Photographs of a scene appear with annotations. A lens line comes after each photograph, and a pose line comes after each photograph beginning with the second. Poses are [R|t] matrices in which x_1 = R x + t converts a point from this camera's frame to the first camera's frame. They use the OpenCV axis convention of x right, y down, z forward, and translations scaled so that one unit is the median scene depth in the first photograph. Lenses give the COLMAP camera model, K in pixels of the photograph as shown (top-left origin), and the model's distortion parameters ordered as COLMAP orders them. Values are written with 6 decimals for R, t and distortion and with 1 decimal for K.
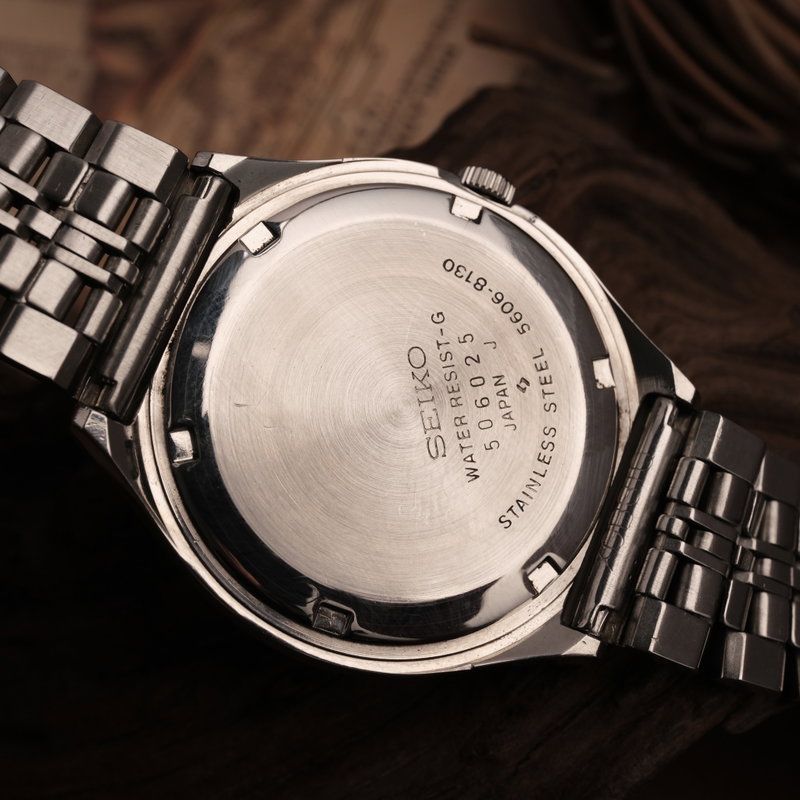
lens RADIAL K [[1524.4, 0, 411.1], [0, 1524.4, 400.4], [0, 0, 1]] dist [-0.003896, 0.449795]
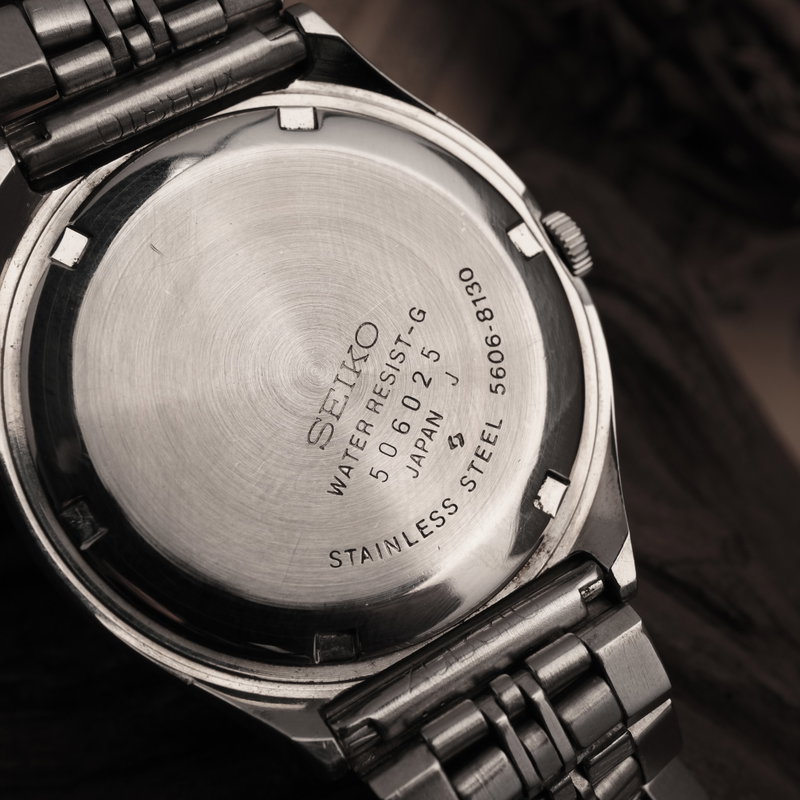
lens RADIAL K [[1524.4, 0, 411.1], [0, 1524.4, 400.4], [0, 0, 1]] dist [-0.003896, 0.449795]
pose [[0.811768, 0.556601, -0.176718, 0.186635], [-0.580416, 0.802368, -0.139004, 0.099851], [0.064423, 0.215409, 0.974397, 0.205293]]
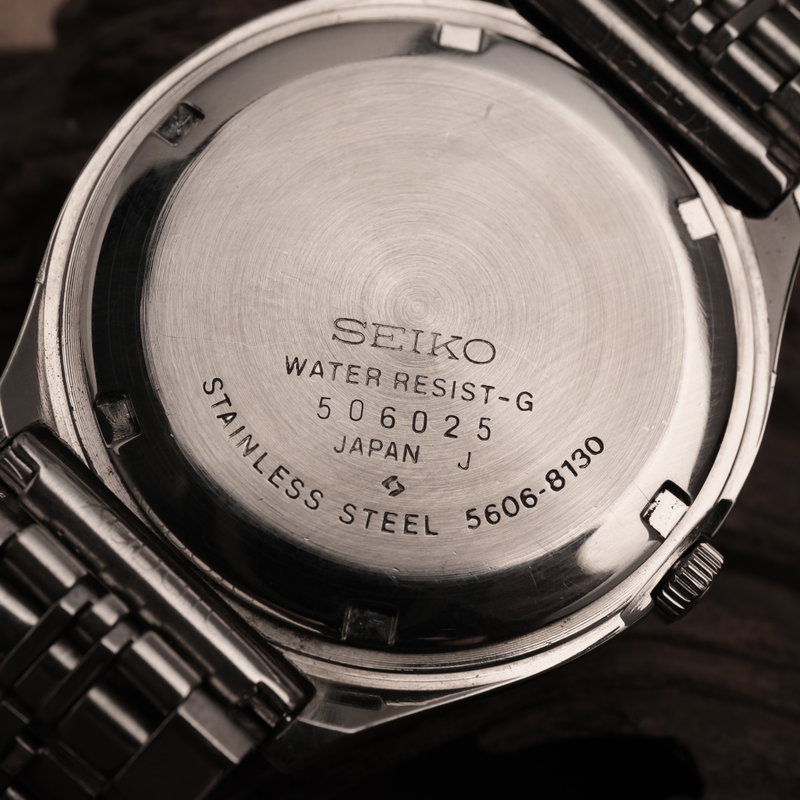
lens RADIAL K [[1524.4, 0, 411.1], [0, 1524.4, 400.4], [0, 0, 1]] dist [-0.003896, 0.449795]
pose [[-0.305779, 0.807255, -0.504816, 0.380835], [-0.951543, -0.277287, 0.132960, -0.096559], [-0.032646, 0.521010, 0.852926, 0.413673]]
